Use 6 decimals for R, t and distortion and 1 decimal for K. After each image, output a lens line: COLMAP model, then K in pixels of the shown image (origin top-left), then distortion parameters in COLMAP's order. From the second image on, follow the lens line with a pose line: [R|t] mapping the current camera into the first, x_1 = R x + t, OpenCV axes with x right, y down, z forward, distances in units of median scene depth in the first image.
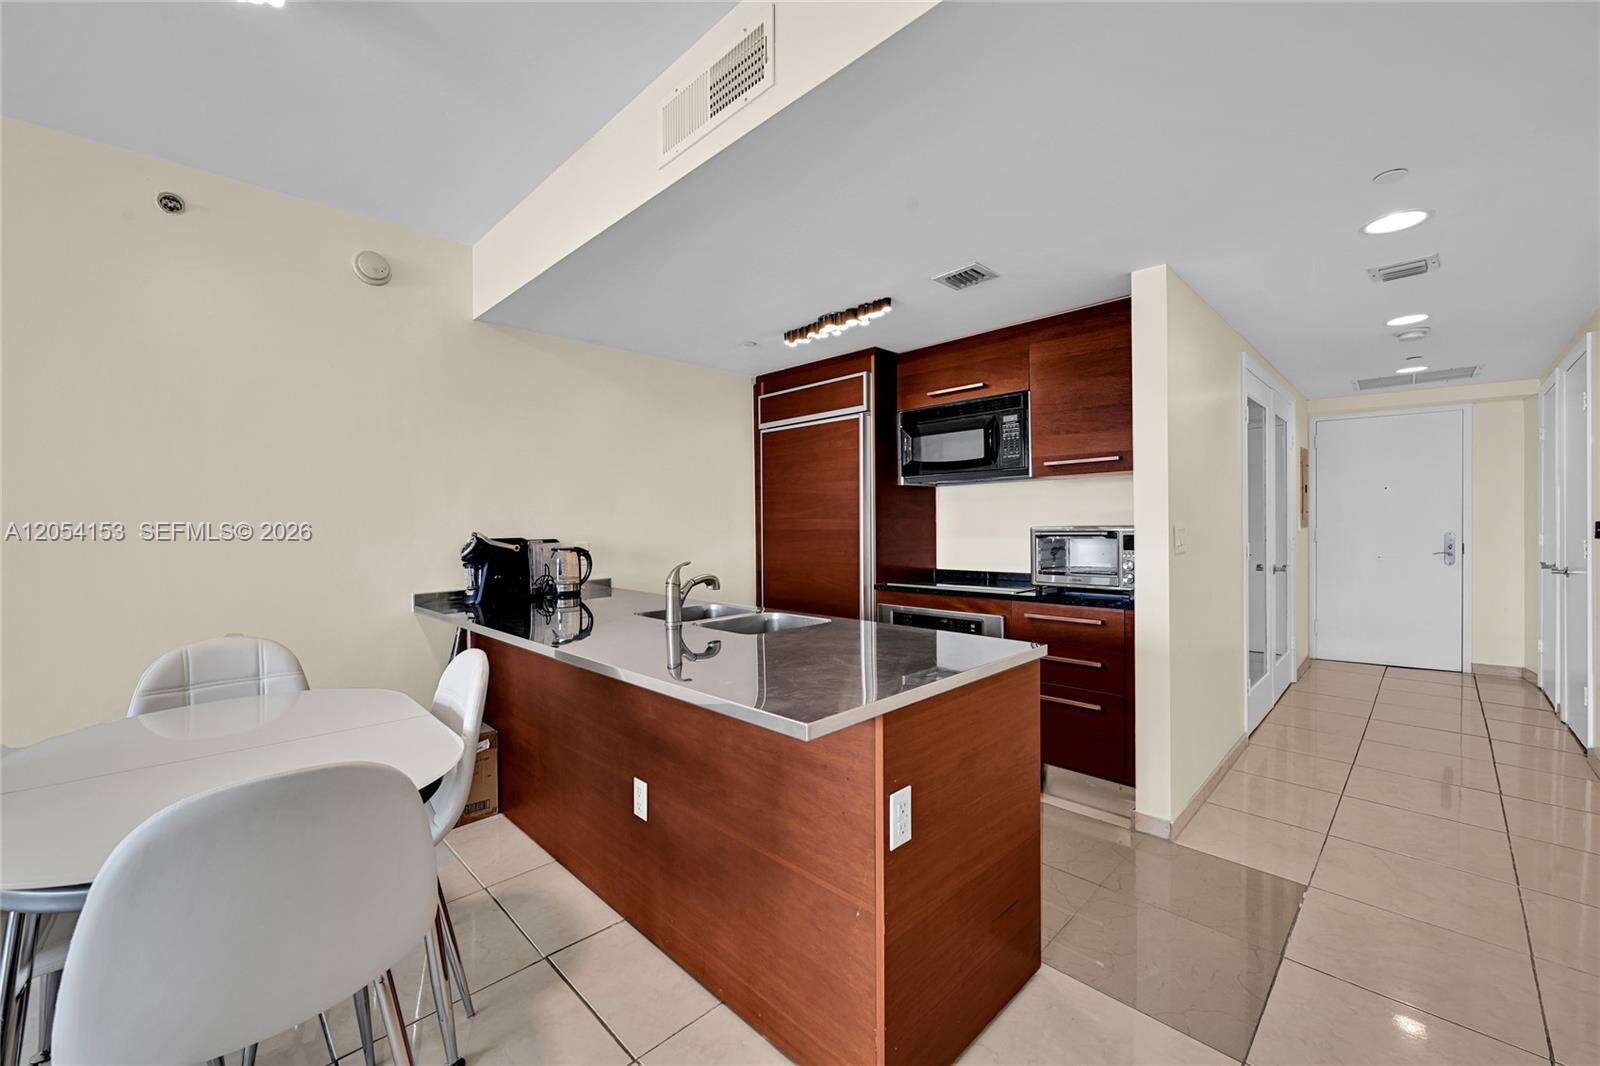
lens RADIAL K [[633.4, 0, 799.3], [0, 633.4, 539.5], [0, 0, 1]] dist [-0.001588, -0.000349]
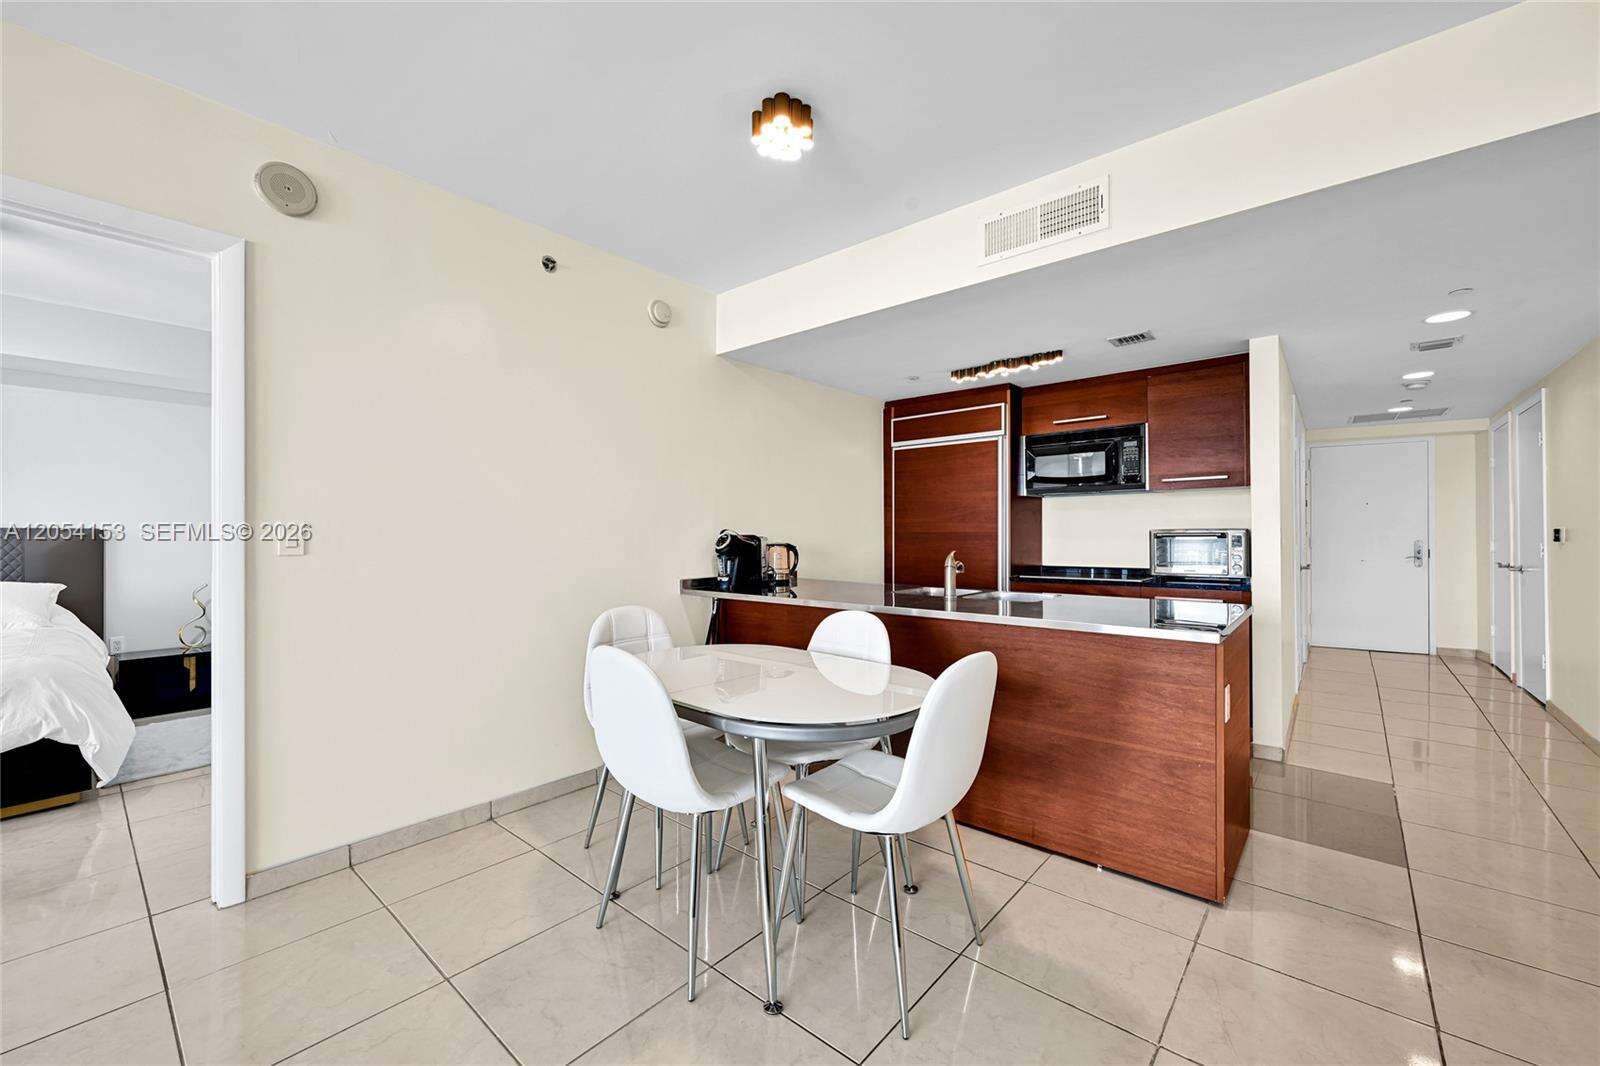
lens RADIAL K [[633.4, 0, 799.3], [0, 633.4, 539.5], [0, 0, 1]] dist [-0.001588, -0.000349]
pose [[0.996891, 0.007055, 0.078480, -0.411951], [-0.005596, 0.999808, -0.018802, 0.026480], [-0.078597, 0.018304, 0.996738, -0.199864]]
